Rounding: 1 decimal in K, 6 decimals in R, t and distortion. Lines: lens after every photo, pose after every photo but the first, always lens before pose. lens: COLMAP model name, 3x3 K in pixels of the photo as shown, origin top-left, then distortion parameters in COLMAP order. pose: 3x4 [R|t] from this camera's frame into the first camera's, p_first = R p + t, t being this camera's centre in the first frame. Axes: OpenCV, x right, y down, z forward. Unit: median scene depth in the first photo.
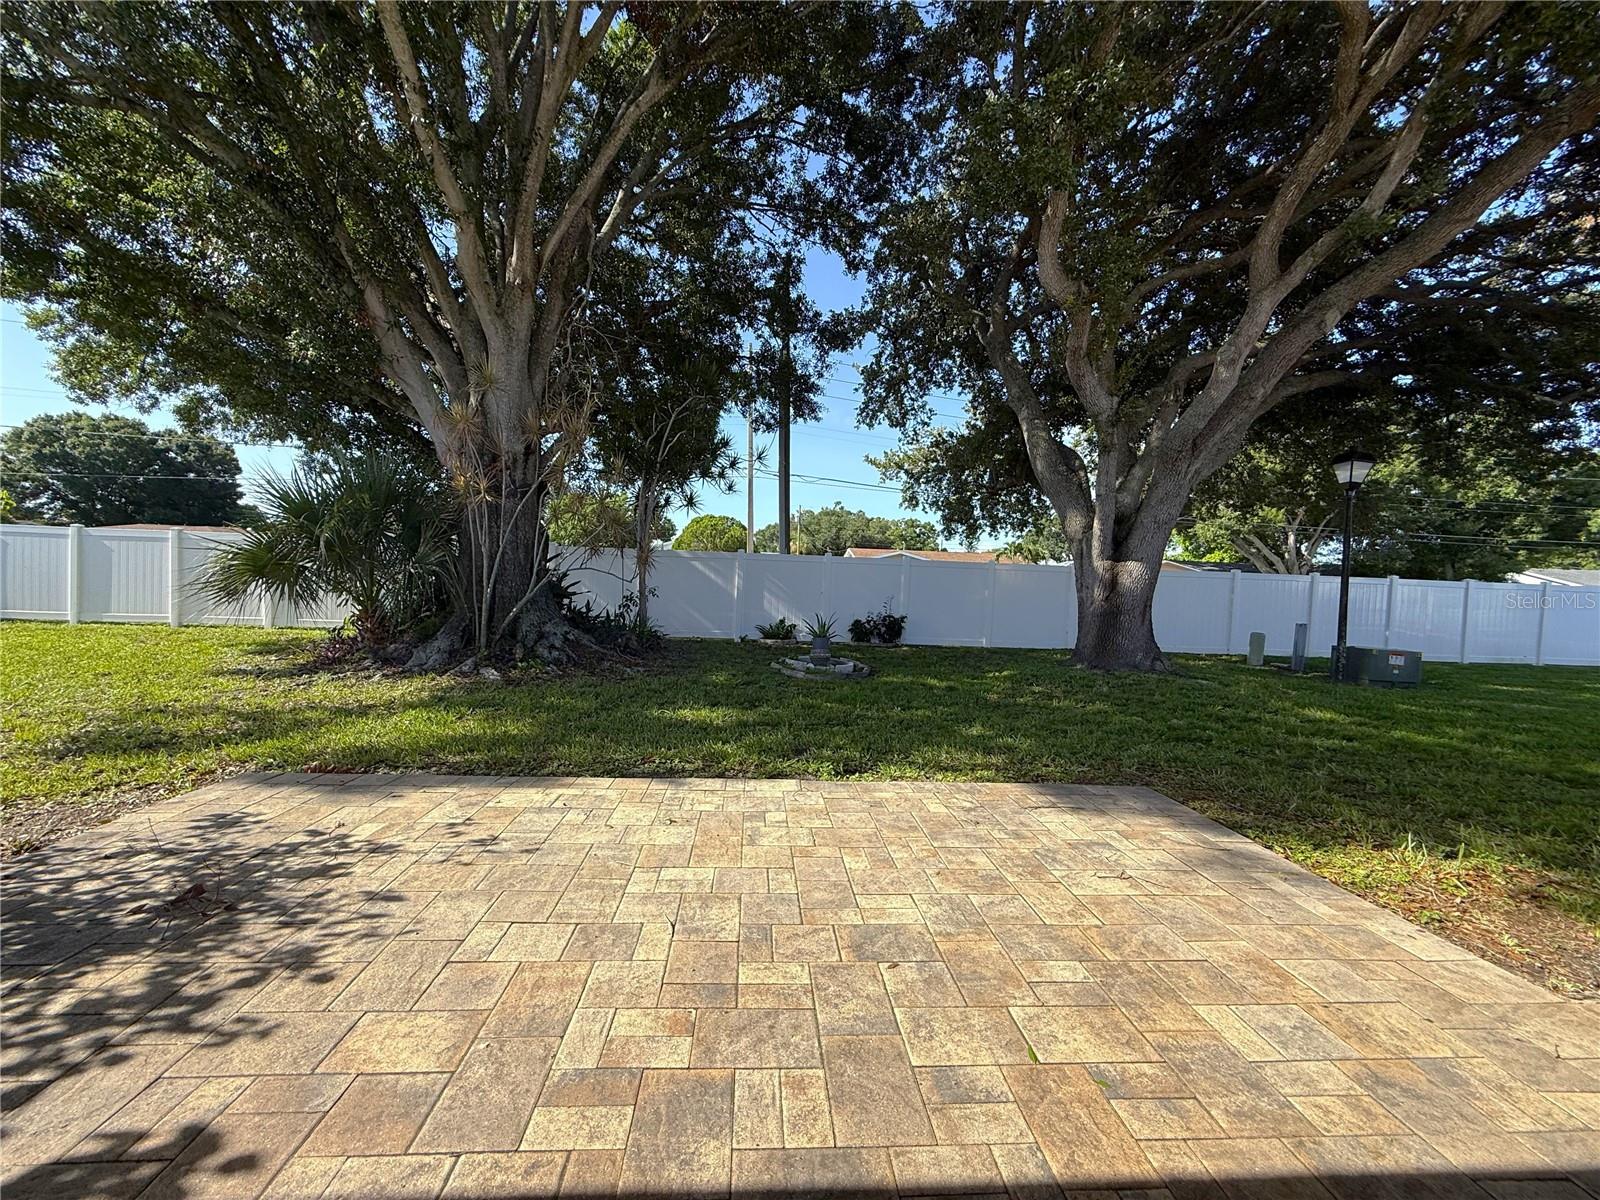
lens RADIAL K [[610.1, 0, 800.0], [0, 610.1, 600.0], [0, 0, 1]] dist [0.000223, -0.000014]
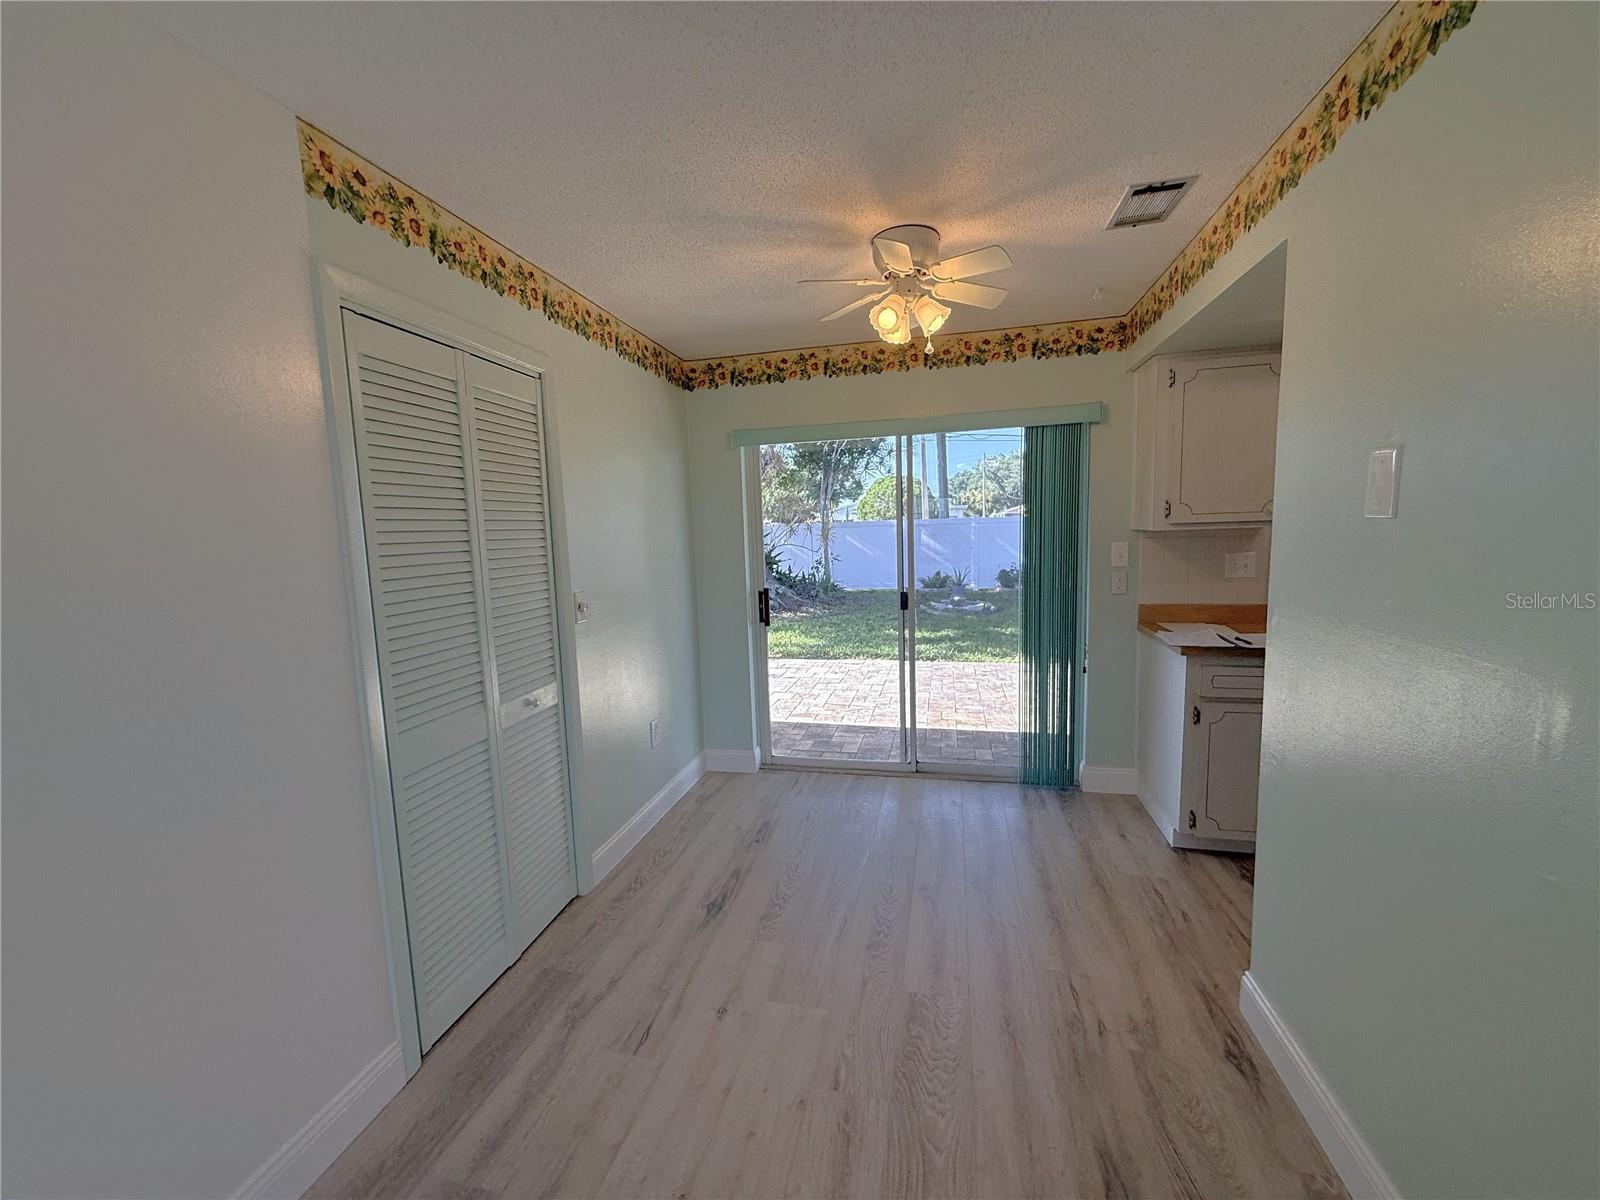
lens RADIAL K [[610.1, 0, 800.0], [0, 610.1, 600.0], [0, 0, 1]] dist [0.000223, -0.000014]
pose [[0.950095, -0.033819, -0.310123, 0.112119], [0.057132, 0.996156, 0.066401, -0.012453], [0.306686, -0.080805, 0.948375, -0.339498]]
